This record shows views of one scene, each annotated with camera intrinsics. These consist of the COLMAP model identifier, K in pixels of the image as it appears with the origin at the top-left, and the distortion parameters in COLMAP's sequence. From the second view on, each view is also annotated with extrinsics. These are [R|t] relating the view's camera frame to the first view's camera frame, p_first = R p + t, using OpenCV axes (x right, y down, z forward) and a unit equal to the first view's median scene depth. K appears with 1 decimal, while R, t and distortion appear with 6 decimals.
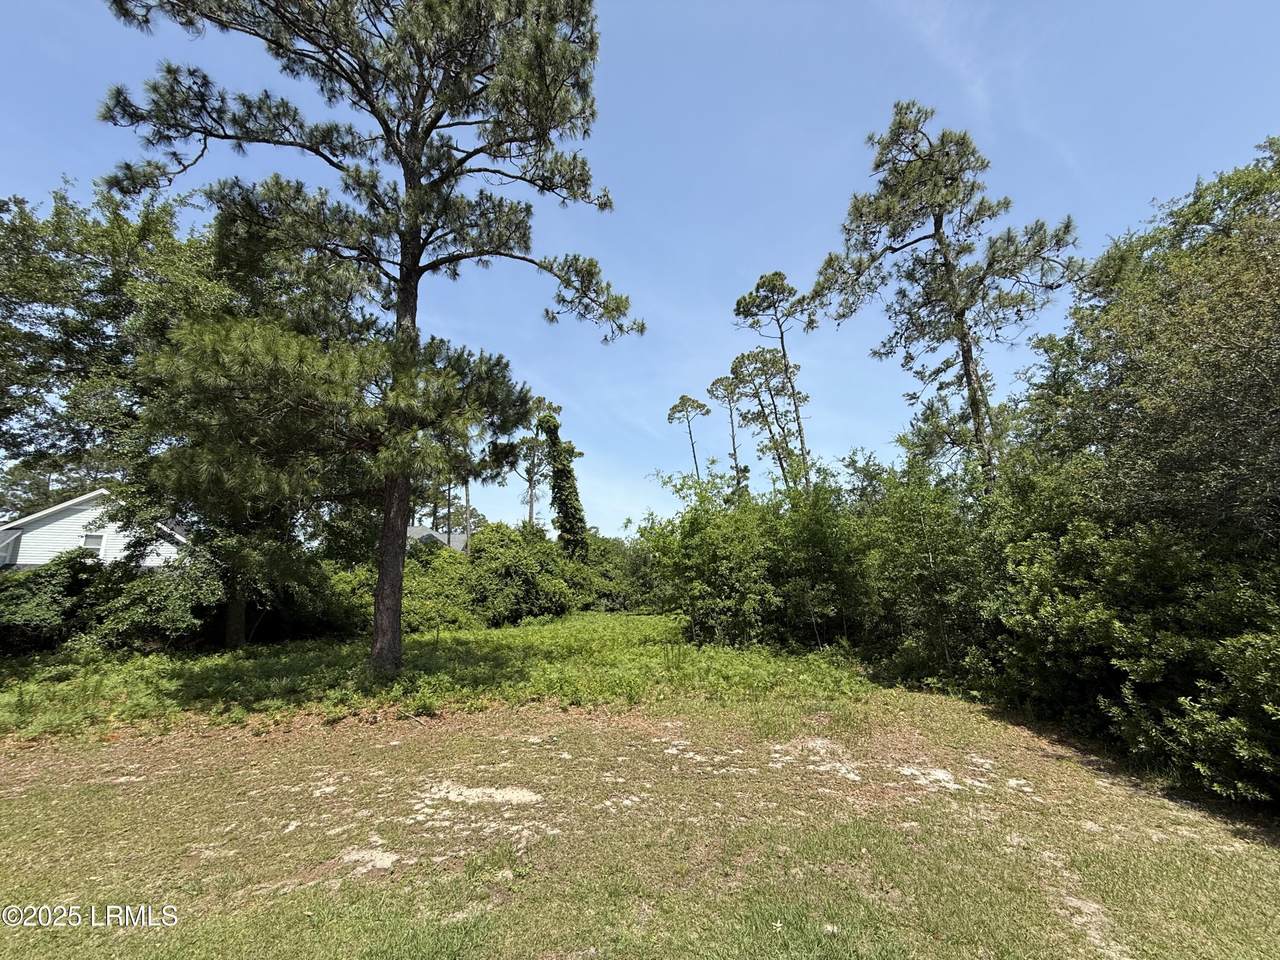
lens RADIAL K [[530.5, 0, 640.0], [0, 530.5, 480.0], [0, 0, 1]] dist [-0.000175, 0.016988]
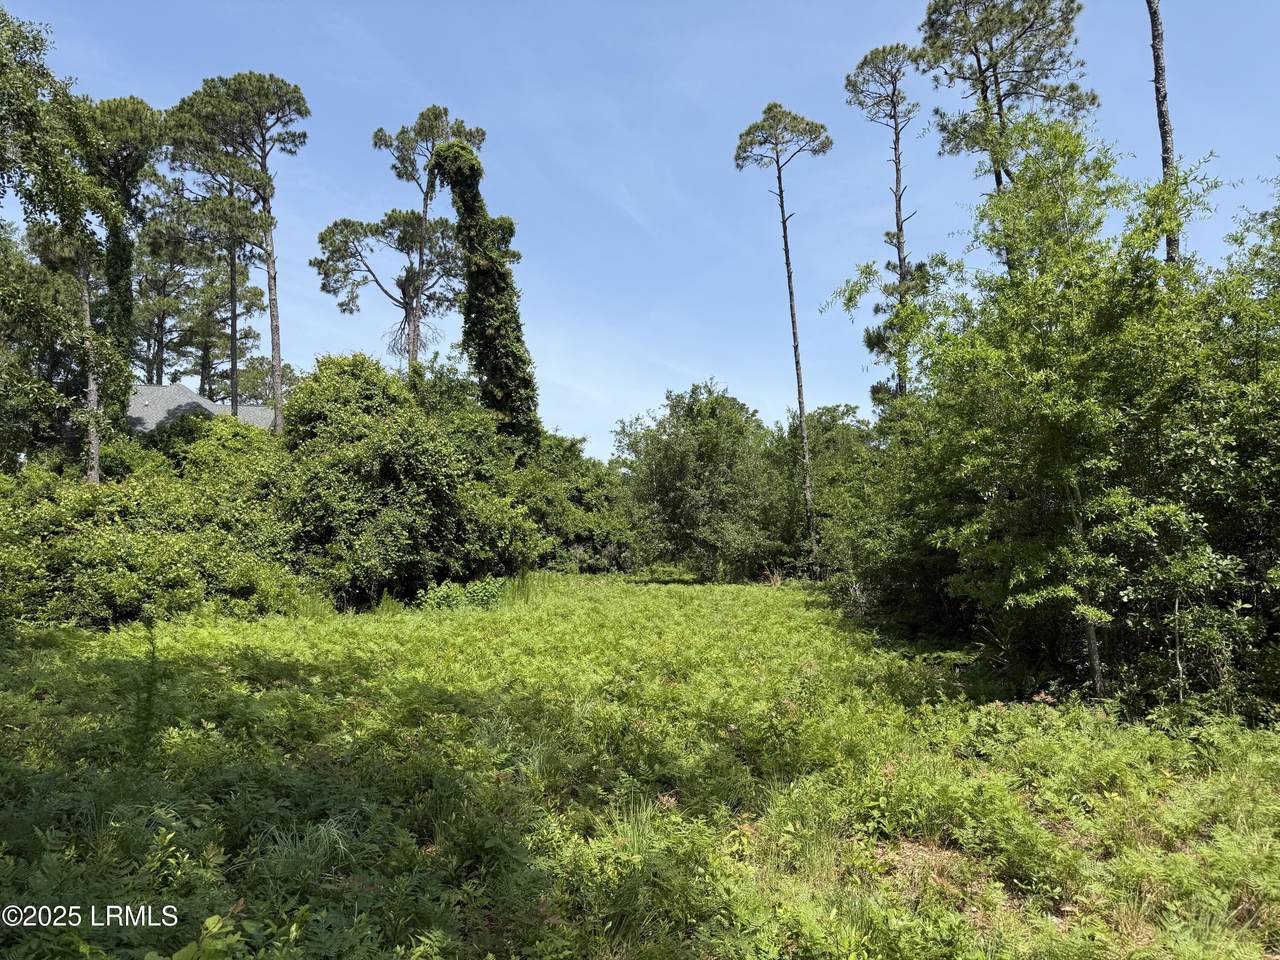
lens RADIAL K [[912.6, 0, 652.4], [0, 912.6, 496.8], [0, 0, 1]] dist [0.107613, -0.166348]
pose [[0.996313, 0.037323, 0.077253, -0.196964], [-0.049125, 0.986373, 0.157016, 0.142228], [-0.070340, -0.160232, 0.984570, 0.581736]]
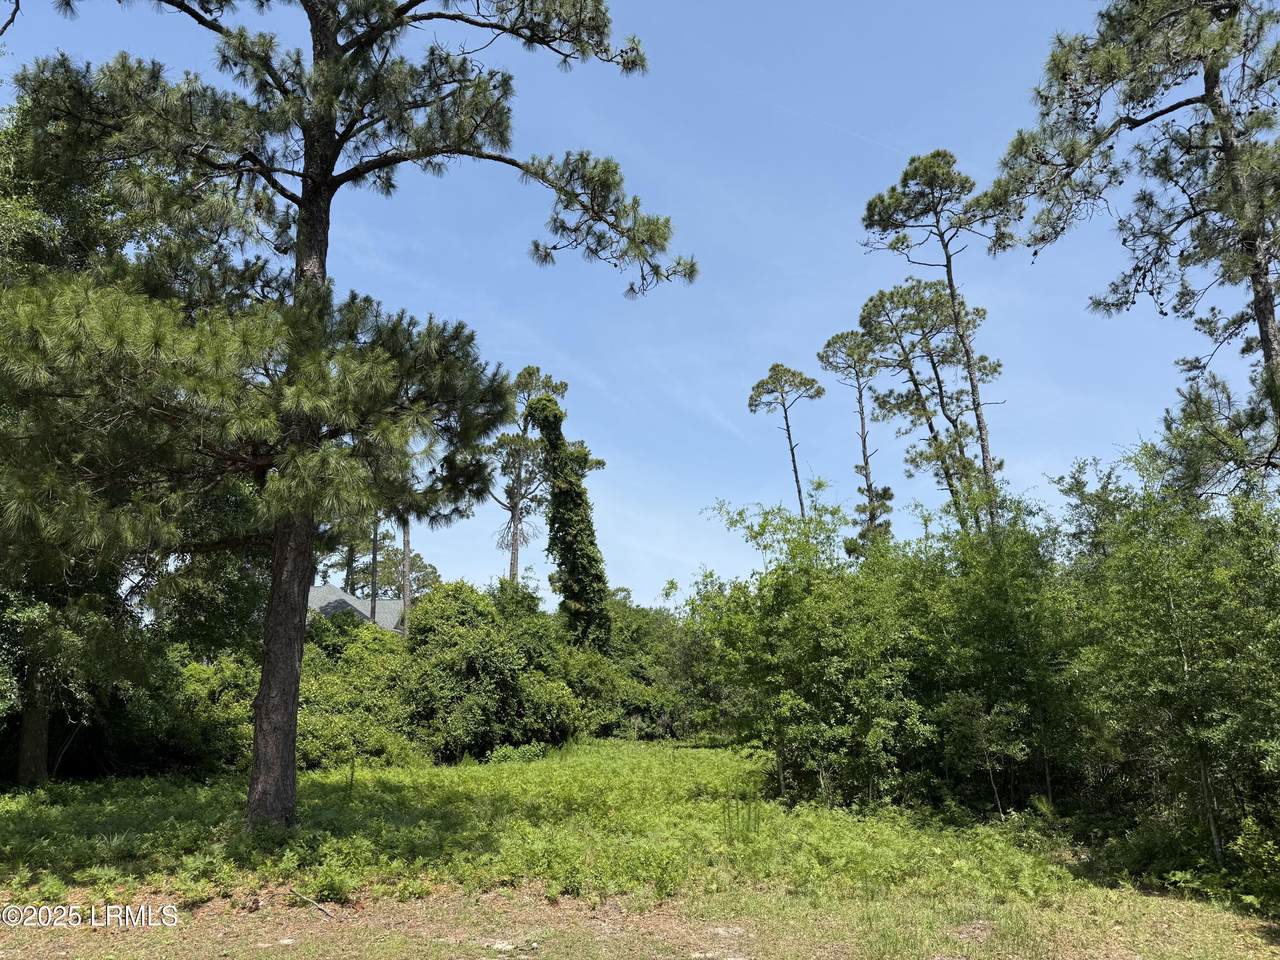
lens RADIAL K [[931.1, 0, 637.6], [0, 931.1, 480.8], [0, 0, 1]] dist [0.118357, -0.164906]
pose [[0.997323, 0.004992, -0.072951, 0.018637], [-0.006929, 0.999630, -0.026317, -0.014671], [0.072792, 0.026752, 0.996988, -0.056175]]
